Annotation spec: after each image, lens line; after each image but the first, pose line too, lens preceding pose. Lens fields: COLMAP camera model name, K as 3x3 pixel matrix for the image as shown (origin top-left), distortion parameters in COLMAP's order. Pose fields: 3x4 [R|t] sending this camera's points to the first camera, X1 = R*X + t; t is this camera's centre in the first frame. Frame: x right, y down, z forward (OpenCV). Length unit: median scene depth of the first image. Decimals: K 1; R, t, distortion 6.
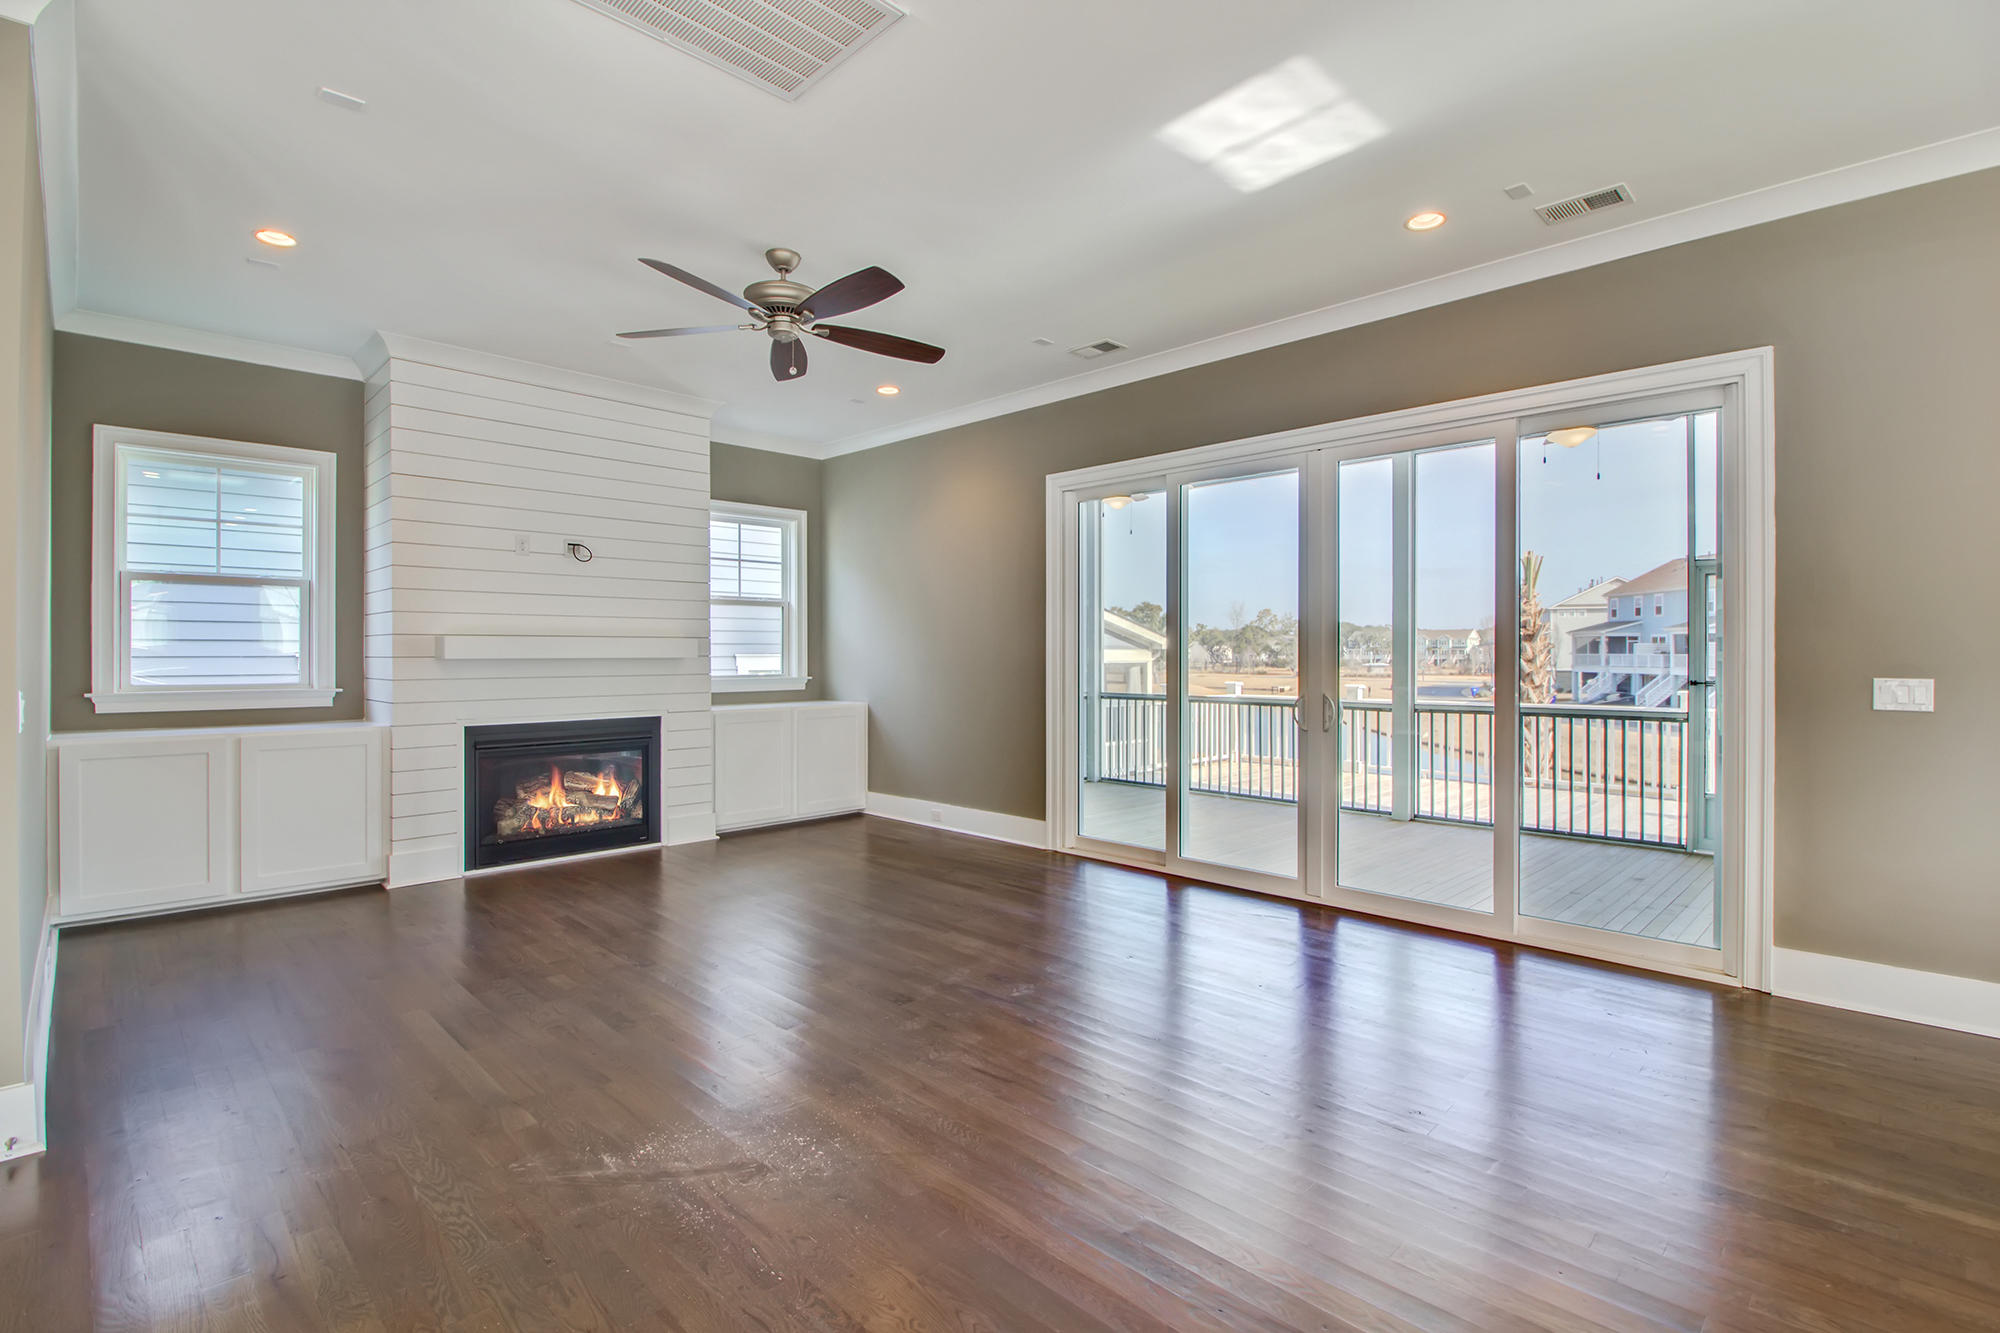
lens RADIAL K [[917.7, 0, 1008.9], [0, 917.7, 659.5], [0, 0, 1]] dist [0.001042, -0.000021]
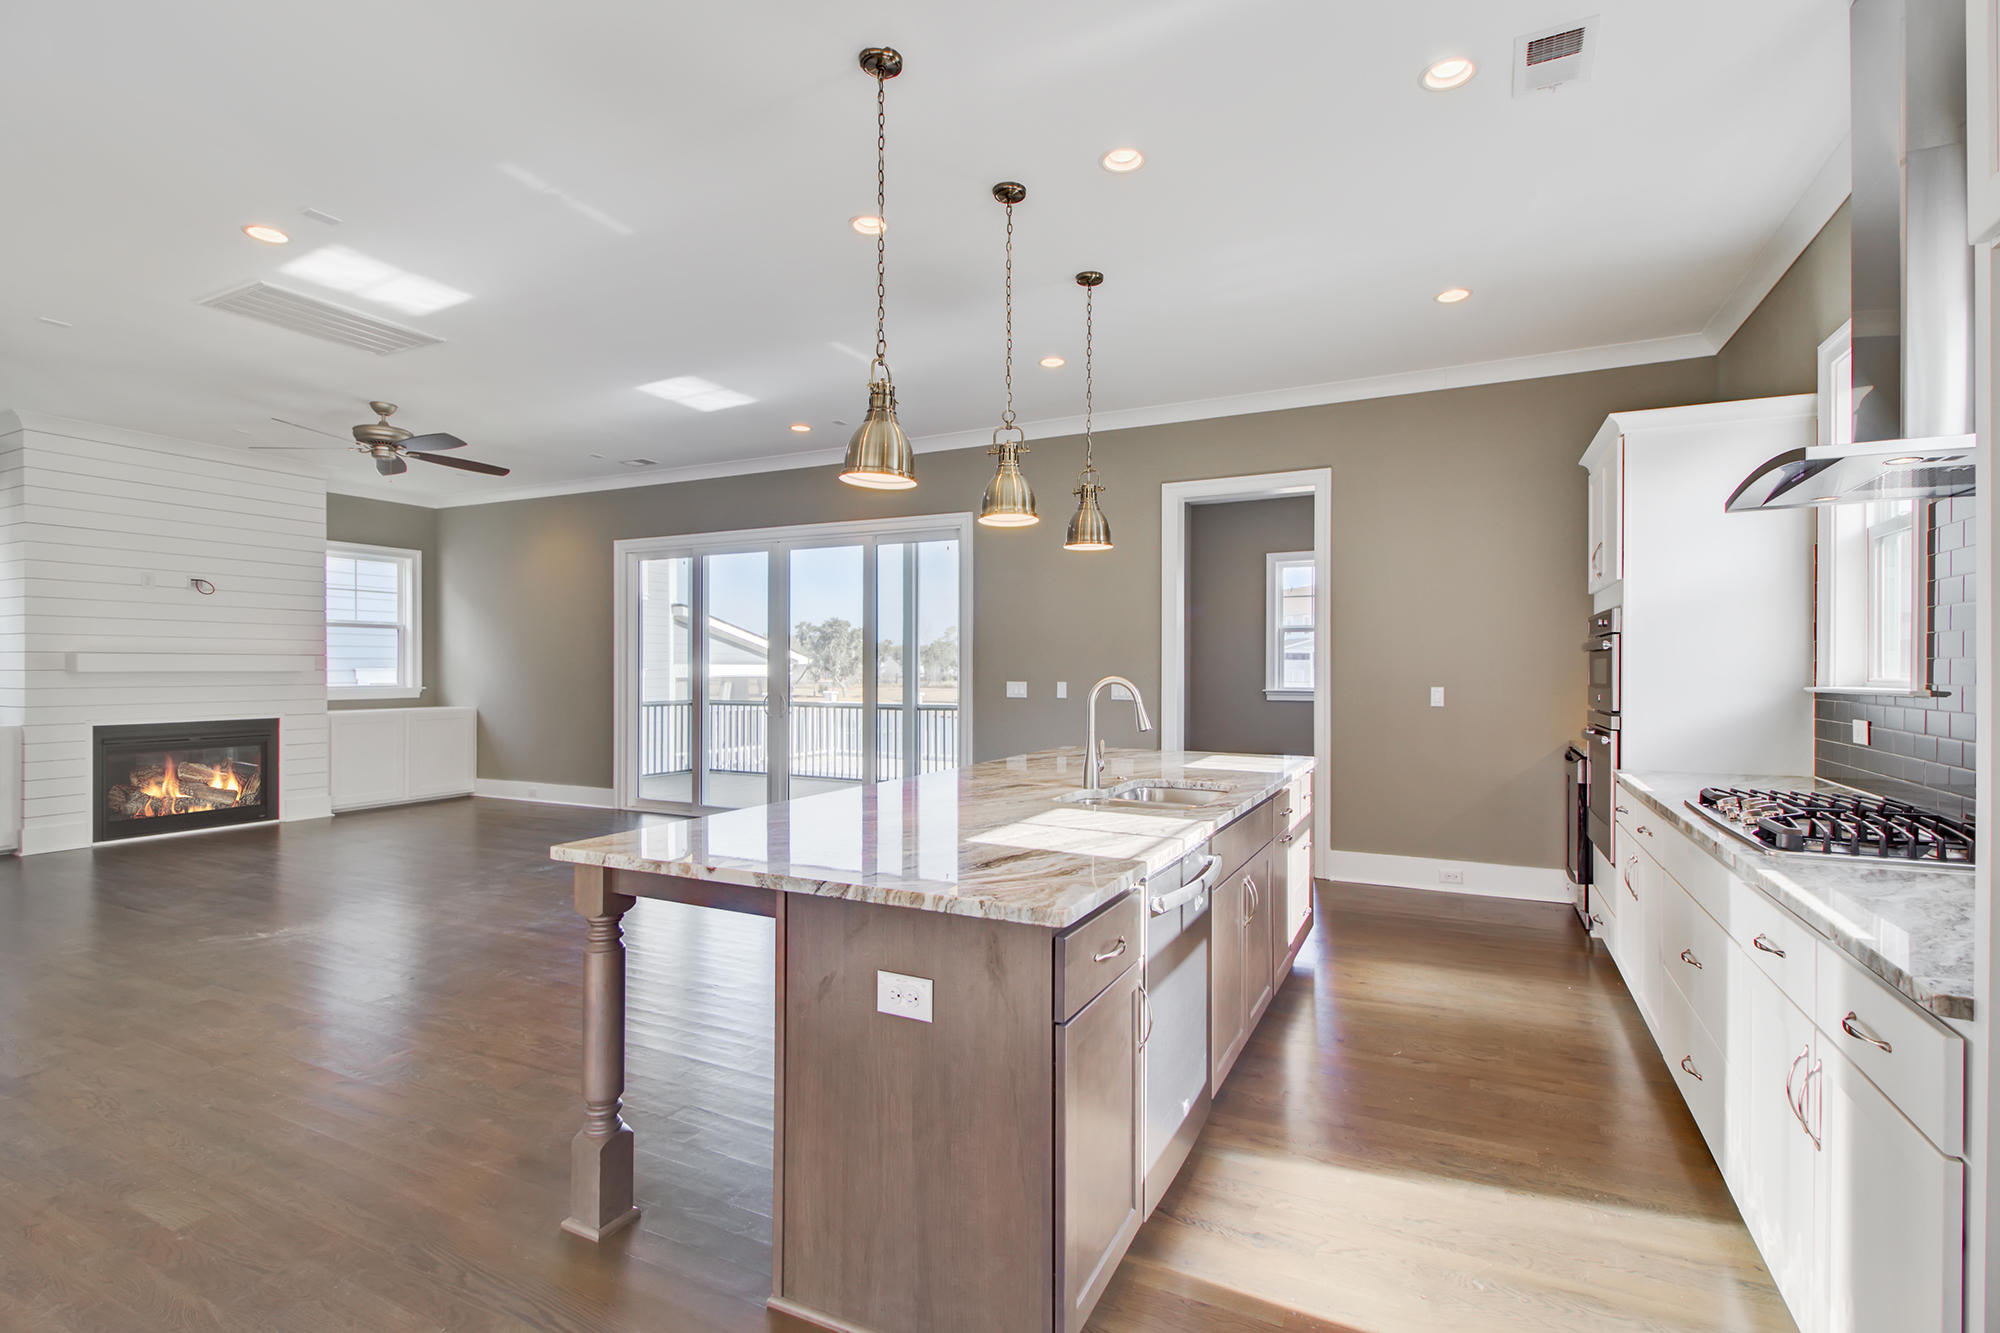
lens RADIAL K [[896.2, 0, 1008.9], [0, 896.2, 672.9], [0, 0, 1]] dist [0.001526, -0.005004]
pose [[0.944250, 0.000809, 0.329229, 0.142863], [-0.000412, 0.999999, -0.001276, 0.001632], [-0.329230, 0.001069, 0.944249, -0.434130]]
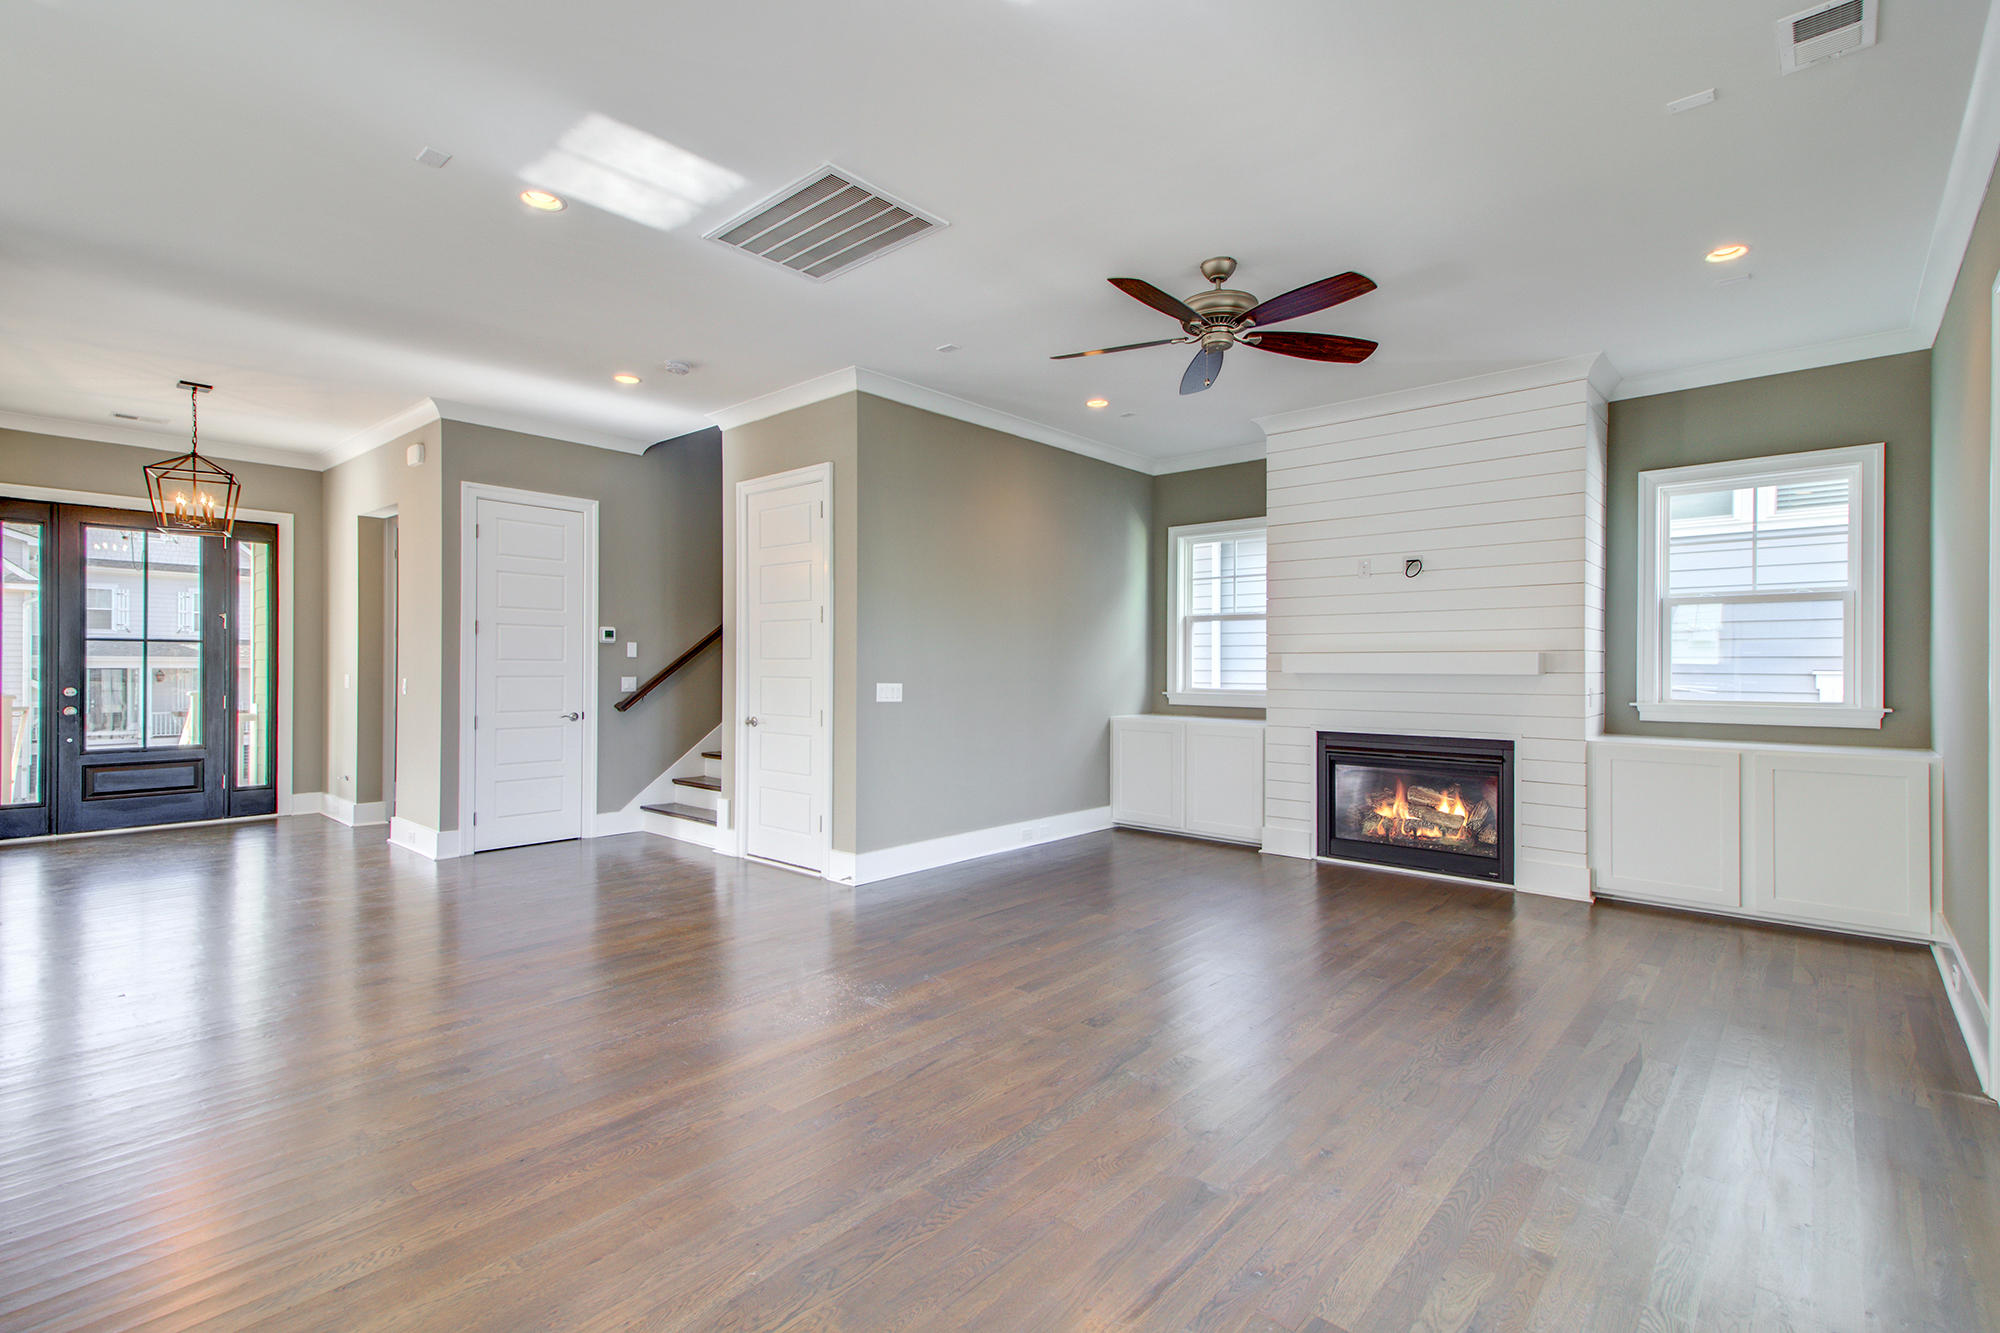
lens RADIAL K [[917.7, 0, 1008.9], [0, 917.7, 659.5], [0, 0, 1]] dist [0.001042, -0.000021]
pose [[0.056098, -0.004870, -0.998413, 0.427177], [-0.012725, 0.999903, -0.005592, -0.003794], [0.998344, 0.013019, 0.056031, 0.426640]]
